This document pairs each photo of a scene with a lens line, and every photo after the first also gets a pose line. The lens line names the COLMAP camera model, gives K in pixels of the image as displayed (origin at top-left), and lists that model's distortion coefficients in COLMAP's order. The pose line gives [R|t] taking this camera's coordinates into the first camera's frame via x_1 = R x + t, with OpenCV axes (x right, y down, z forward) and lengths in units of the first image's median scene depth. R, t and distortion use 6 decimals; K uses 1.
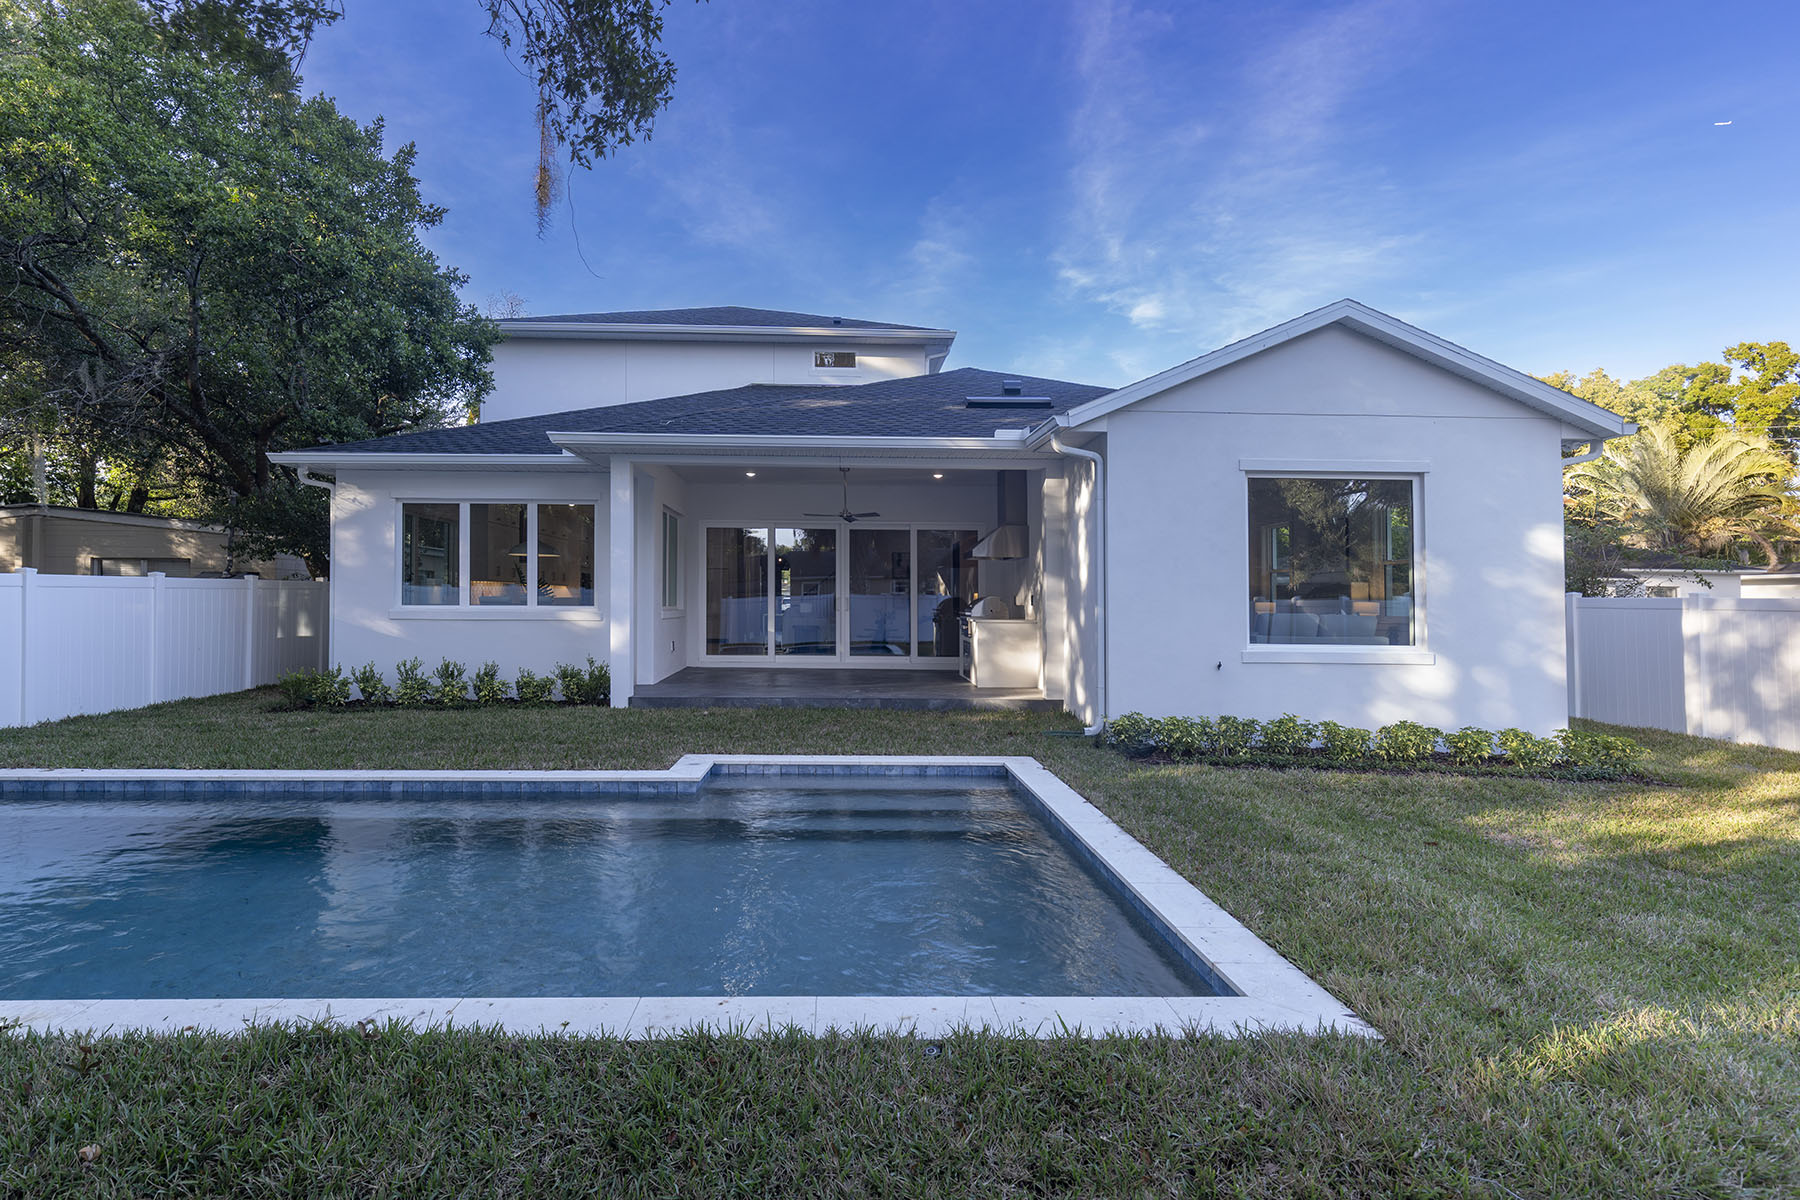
lens RADIAL K [[838.0, 0, 898.8], [0, 838.0, 582.8], [0, 0, 1]] dist [0.004664, 0.000318]
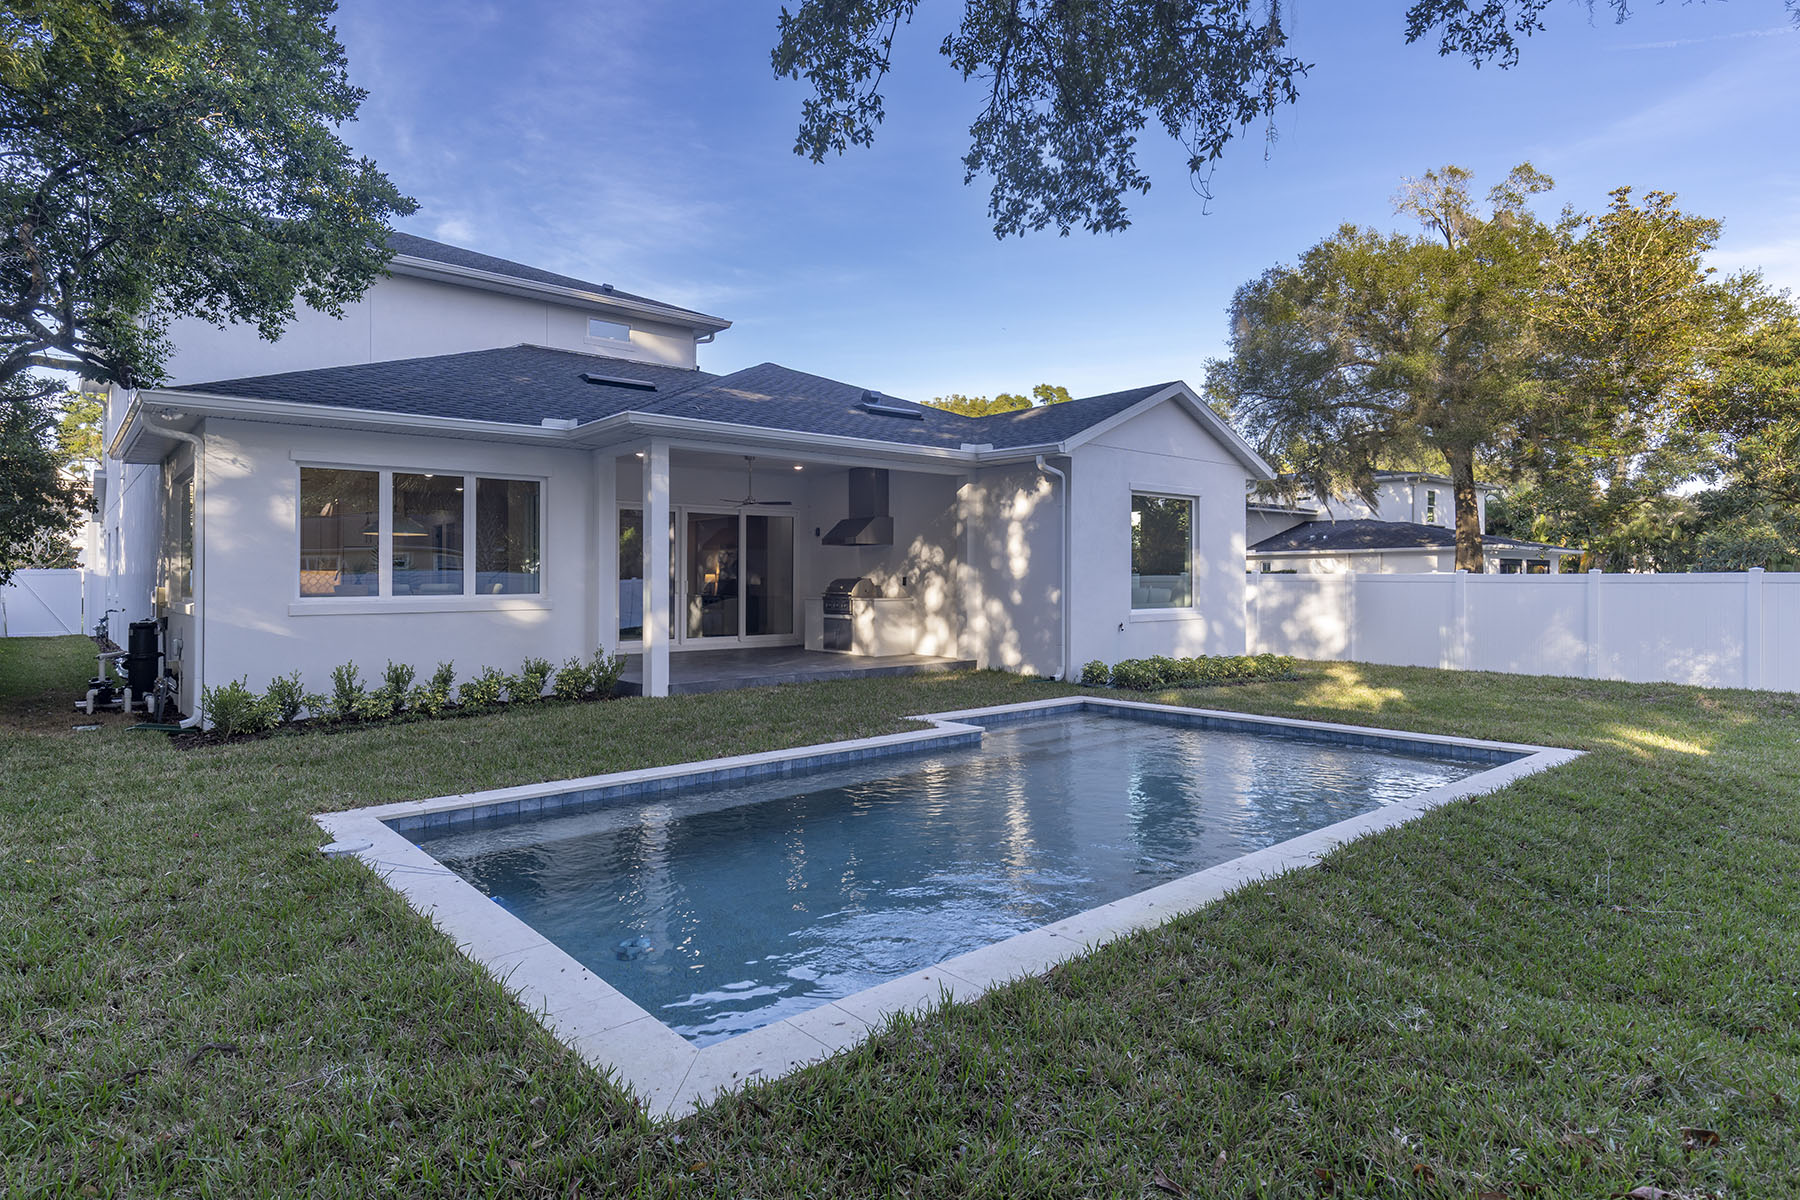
lens RADIAL K [[838.0, 0, 897.6], [0, 838.0, 602.9], [0, 0, 1]] dist [0.004664, 0.000318]
pose [[0.813024, -0.025437, 0.581674, -0.607892], [-0.003915, 0.998784, 0.049149, -0.009654], [-0.582217, -0.042237, 0.811936, 0.047346]]
